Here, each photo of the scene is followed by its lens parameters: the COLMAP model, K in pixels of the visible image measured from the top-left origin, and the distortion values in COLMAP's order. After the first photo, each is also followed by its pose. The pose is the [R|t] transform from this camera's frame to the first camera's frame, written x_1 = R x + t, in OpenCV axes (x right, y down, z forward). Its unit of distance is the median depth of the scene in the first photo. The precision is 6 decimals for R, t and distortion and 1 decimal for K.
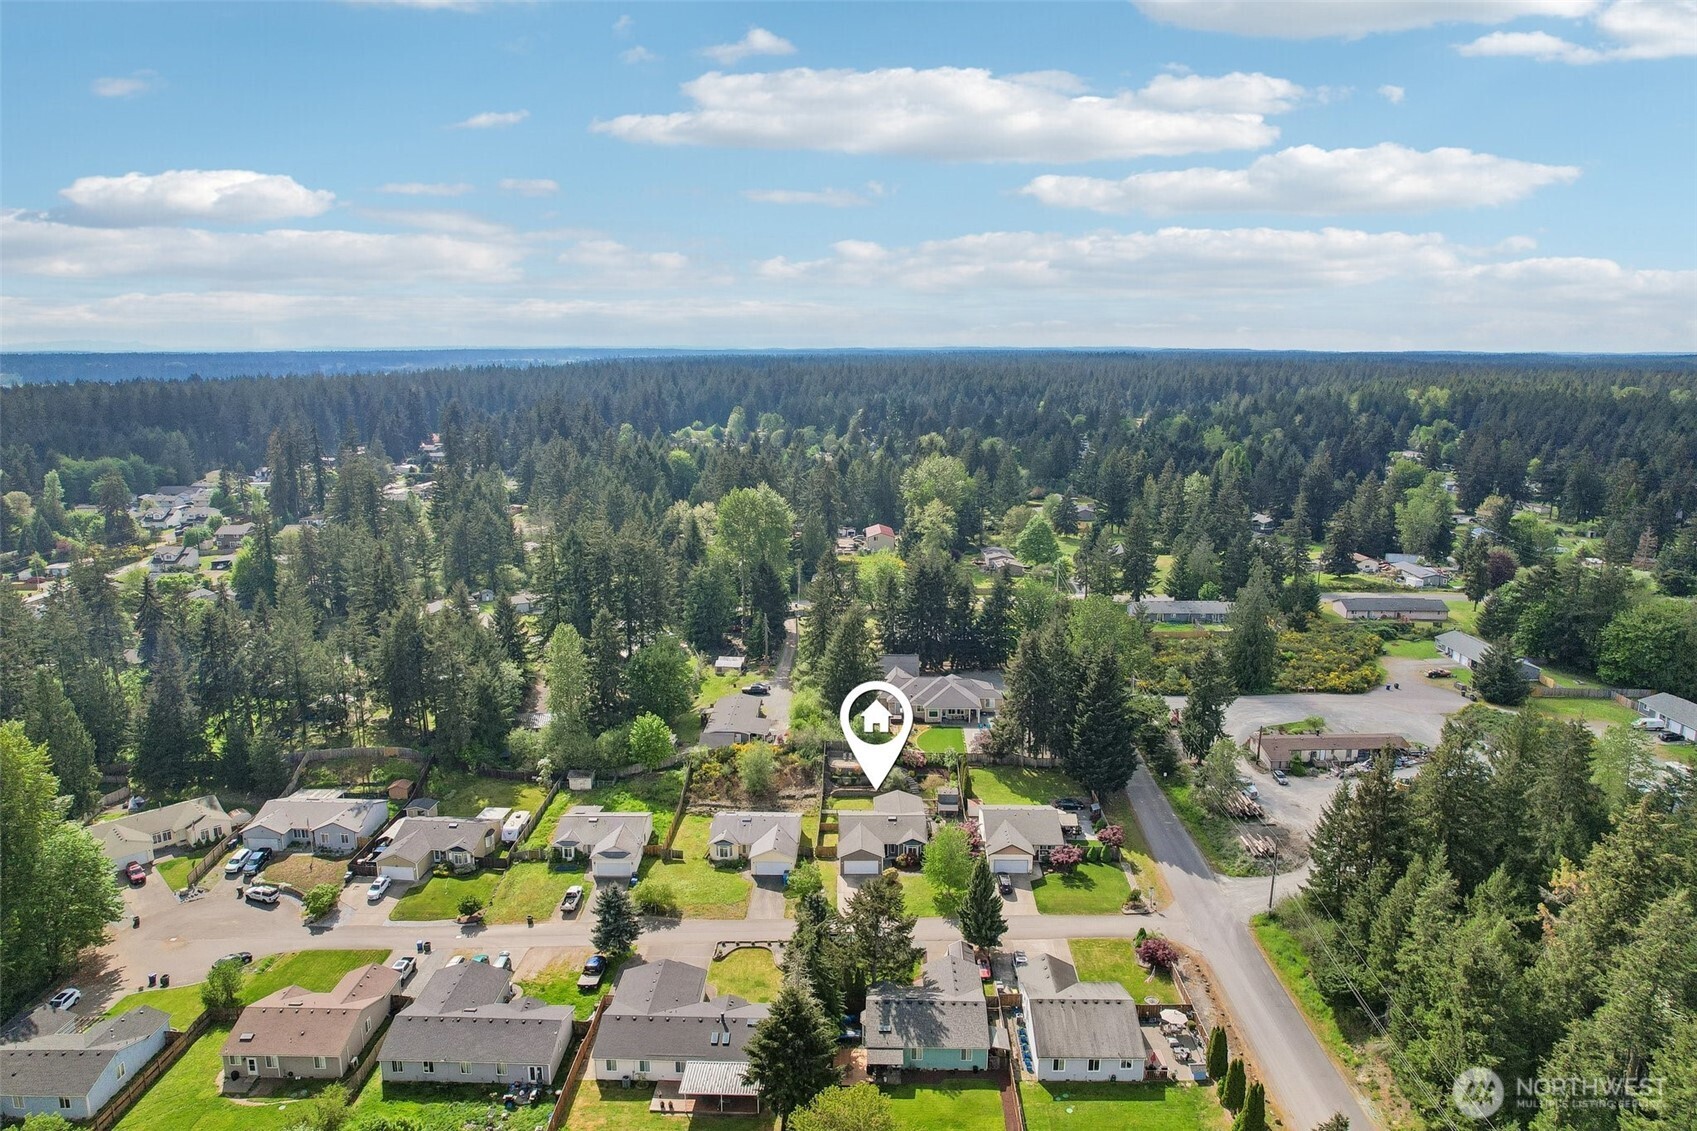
lens RADIAL K [[1084.9, 0, 846.3], [0, 1084.9, 605.1], [0, 0, 1]] dist [-0.054601, -0.000214]
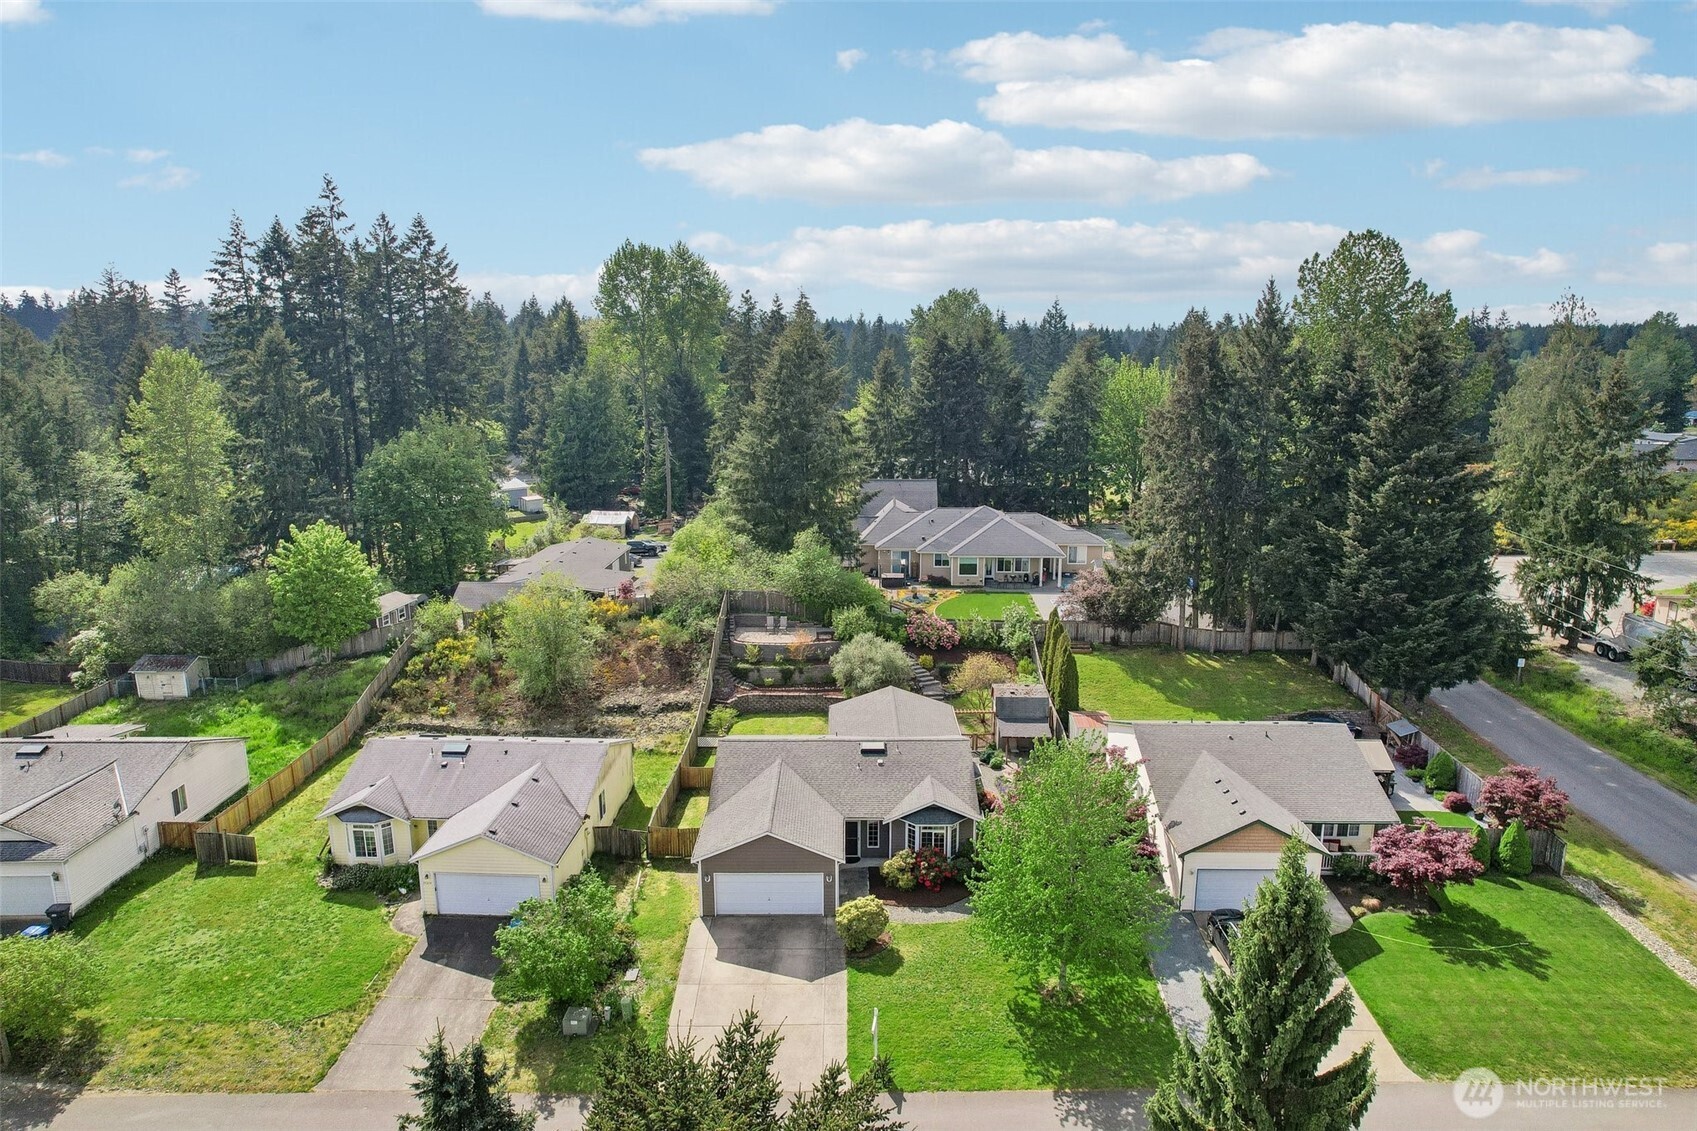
lens RADIAL K [[1076.6, 0, 852.3], [0, 1076.6, 586.1], [0, 0, 1]] dist [-0.074078, 0.061664]
pose [[0.999997, 0.002525, -0.000125, 0.033074], [-0.002527, 0.999826, -0.018469, 0.140752], [0.000079, 0.018469, 0.999829, 0.608747]]
